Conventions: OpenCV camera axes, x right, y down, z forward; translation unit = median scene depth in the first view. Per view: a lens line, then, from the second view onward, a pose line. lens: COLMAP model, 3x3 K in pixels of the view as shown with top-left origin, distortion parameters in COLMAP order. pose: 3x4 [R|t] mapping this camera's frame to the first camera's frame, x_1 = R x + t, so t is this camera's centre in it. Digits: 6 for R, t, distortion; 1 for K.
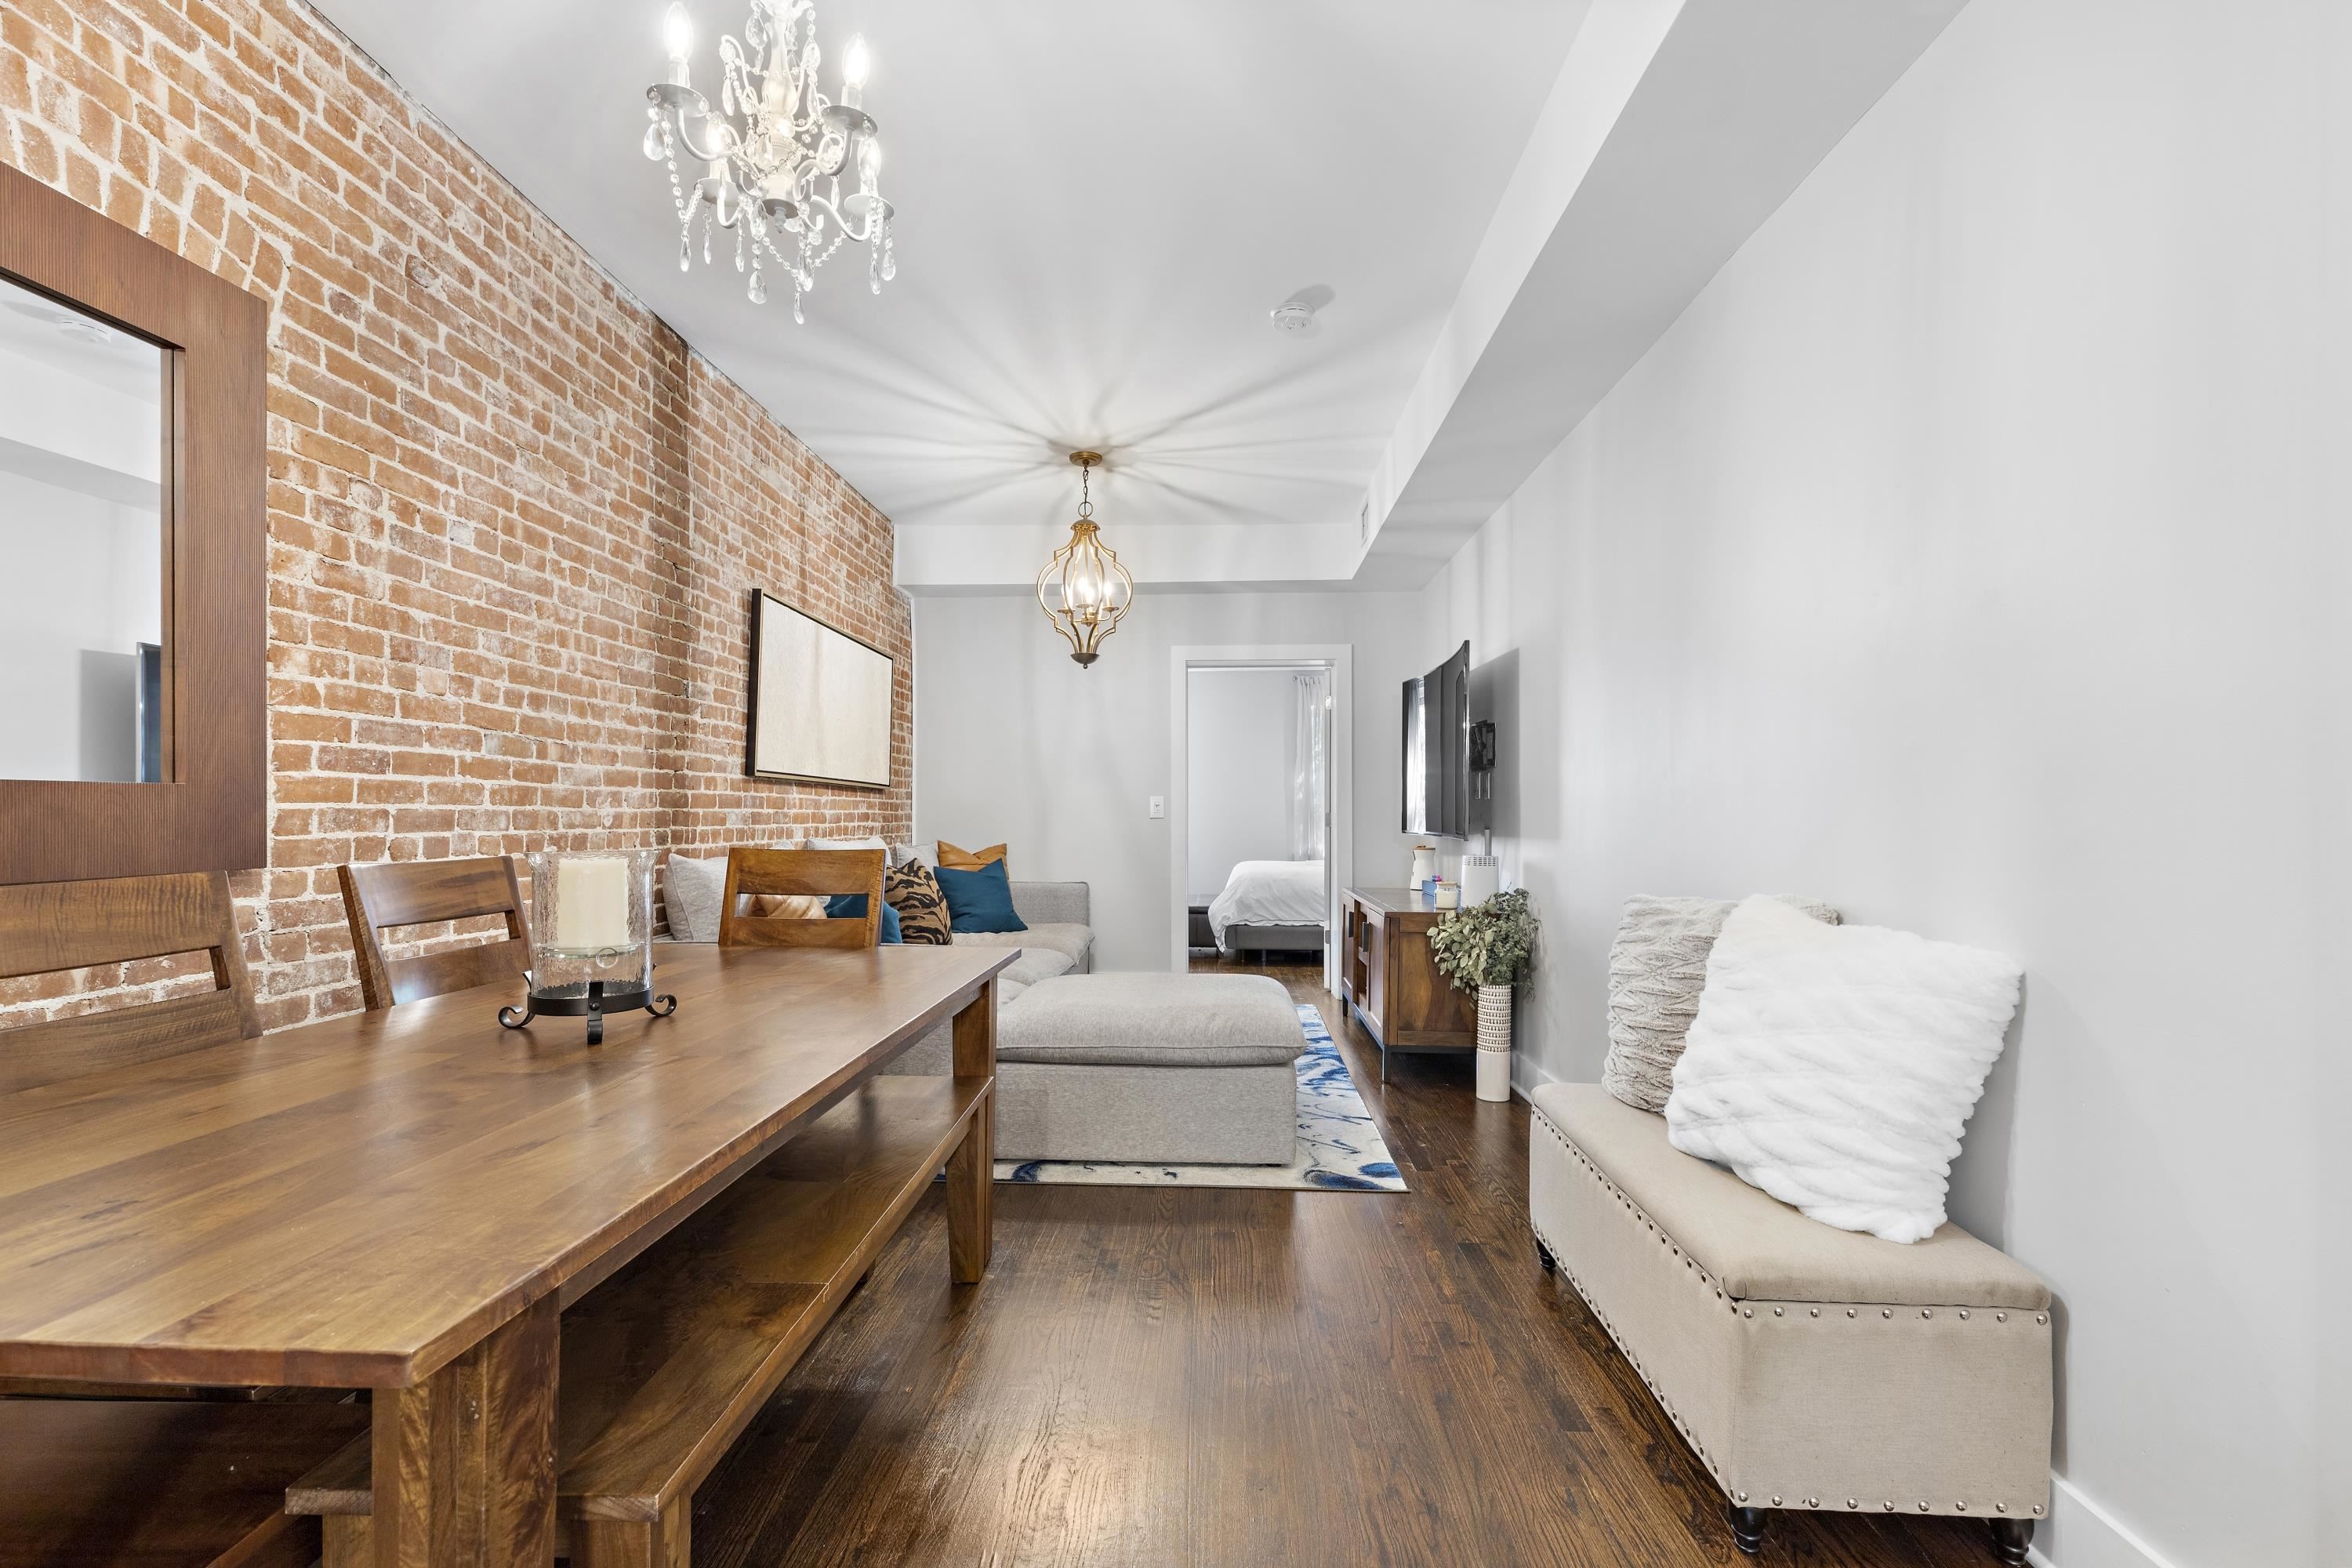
lens RADIAL K [[1042.4, 0, 1162.0], [0, 1042.4, 818.2], [0, 0, 1]] dist [0.003384, 0.000349]
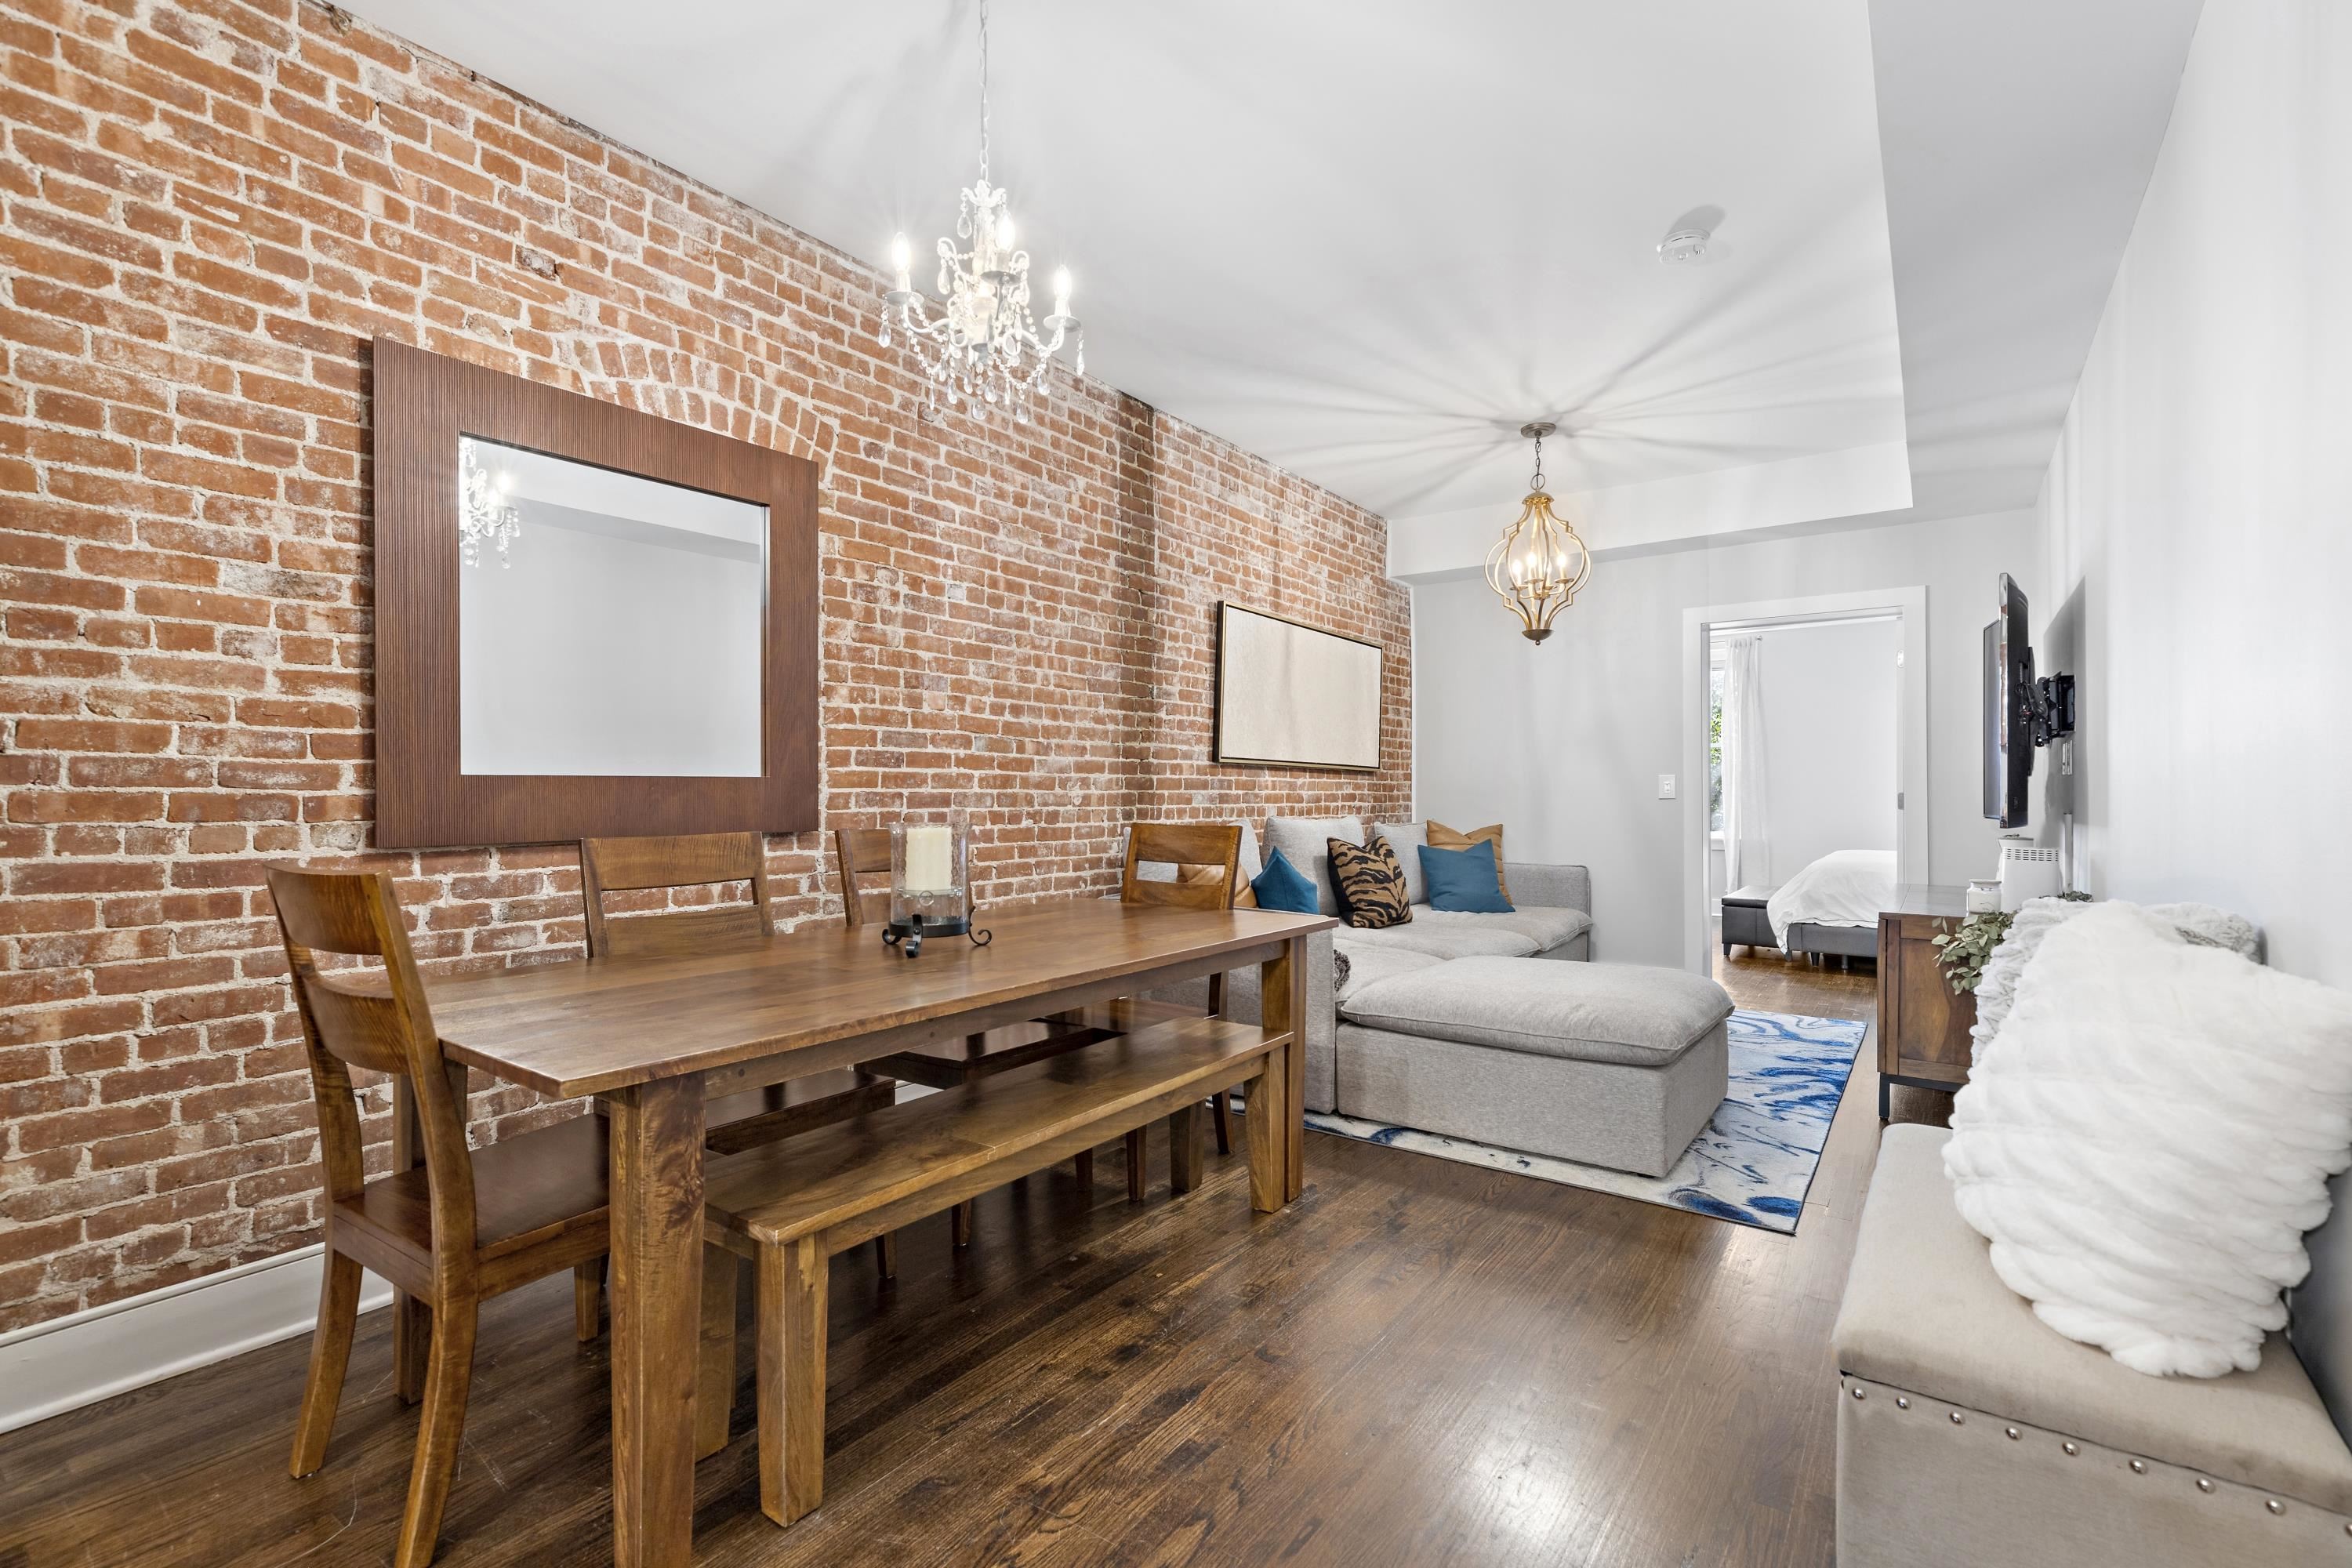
lens RADIAL K [[1042.4, 0, 1186.7], [0, 1042.4, 790.9], [0, 0, 1]] dist [0.003384, 0.000349]
pose [[0.841858, -0.003733, -0.539686, 0.276536], [0.000075, 0.999977, -0.006800, -0.000440], [0.539698, 0.005685, 0.841839, 0.003002]]
